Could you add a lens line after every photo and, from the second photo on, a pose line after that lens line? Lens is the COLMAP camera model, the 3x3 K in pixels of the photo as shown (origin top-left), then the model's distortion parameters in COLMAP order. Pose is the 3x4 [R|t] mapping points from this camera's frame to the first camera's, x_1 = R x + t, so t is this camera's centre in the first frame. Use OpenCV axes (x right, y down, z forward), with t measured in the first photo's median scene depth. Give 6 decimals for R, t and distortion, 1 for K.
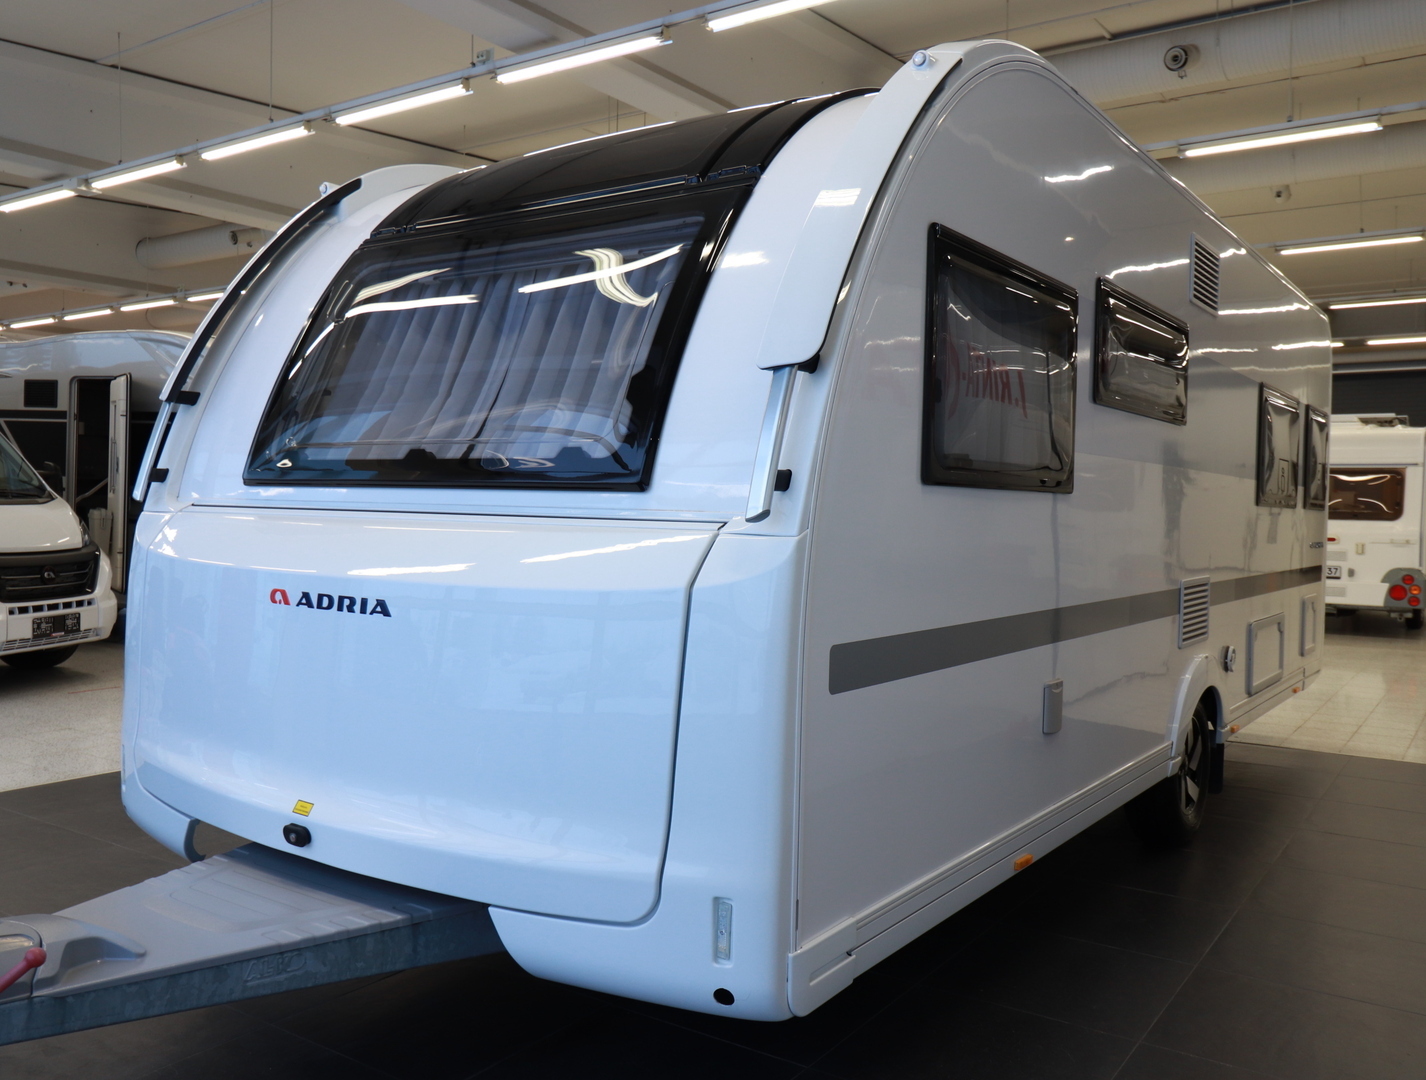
lens RADIAL K [[1178.4, 0, 713.0], [0, 1178.4, 540.0], [0, 0, 1]] dist [-0.008803, -0.002661]
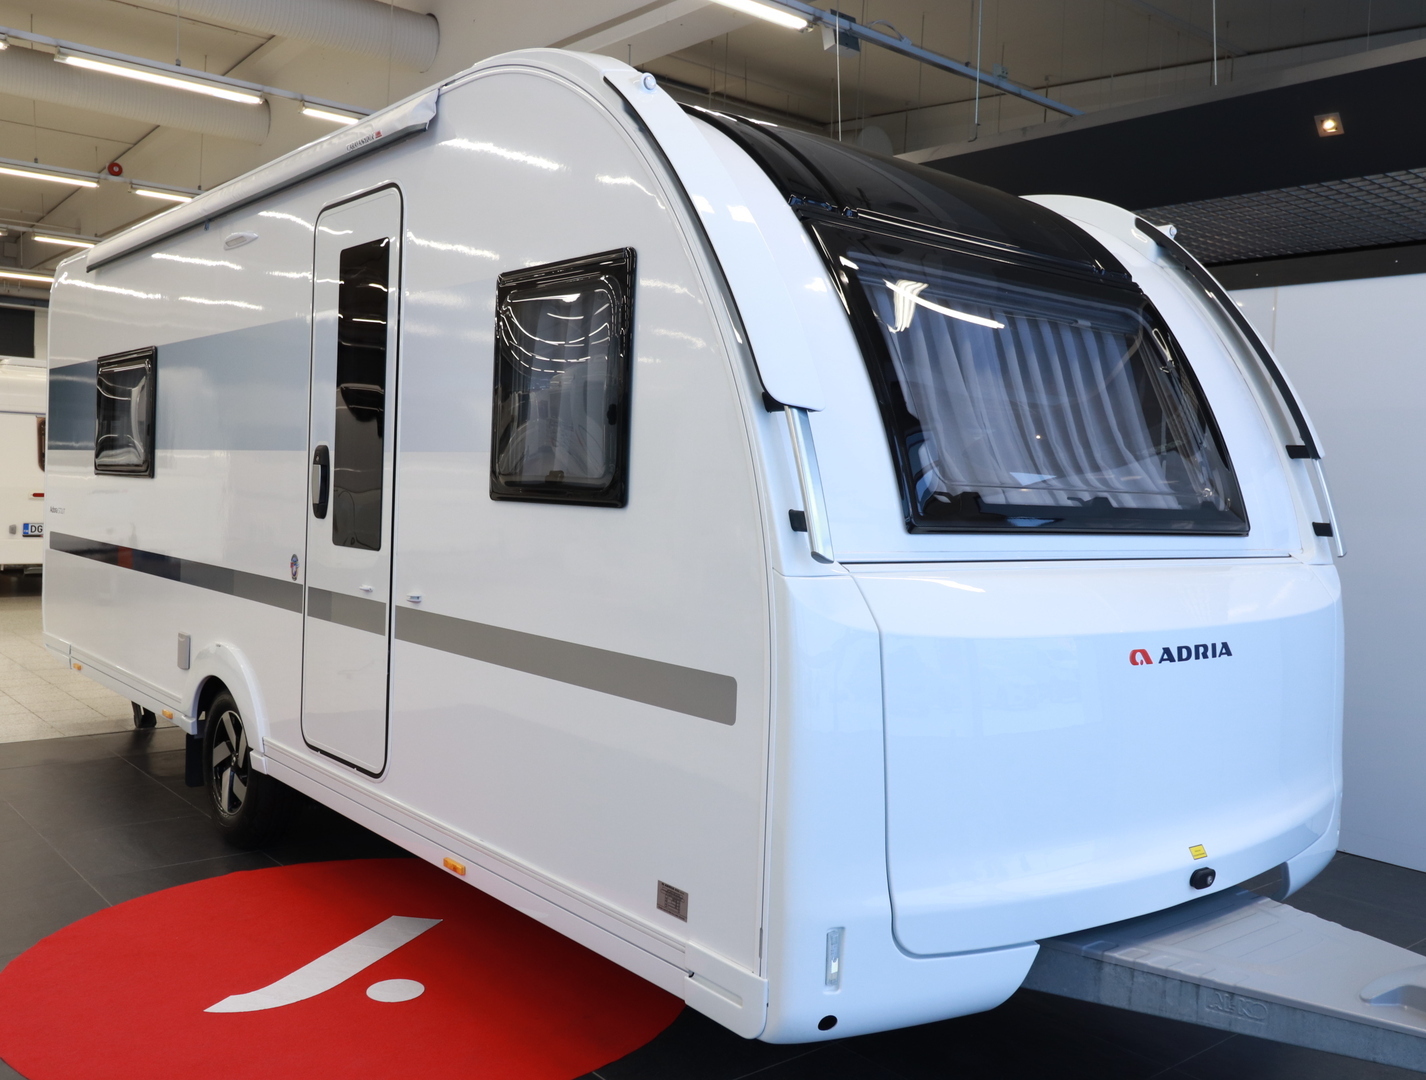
lens RADIAL K [[1281.6, 0, 713.0], [0, 1281.6, 540.0], [0, 0, 1]] dist [-0.007897, -0.015114]
pose [[0.257714, -0.050938, 0.964878, -1.516957], [-0.004326, 0.998539, 0.053870, -0.105796], [-0.966212, -0.018057, 0.257117, 1.113153]]
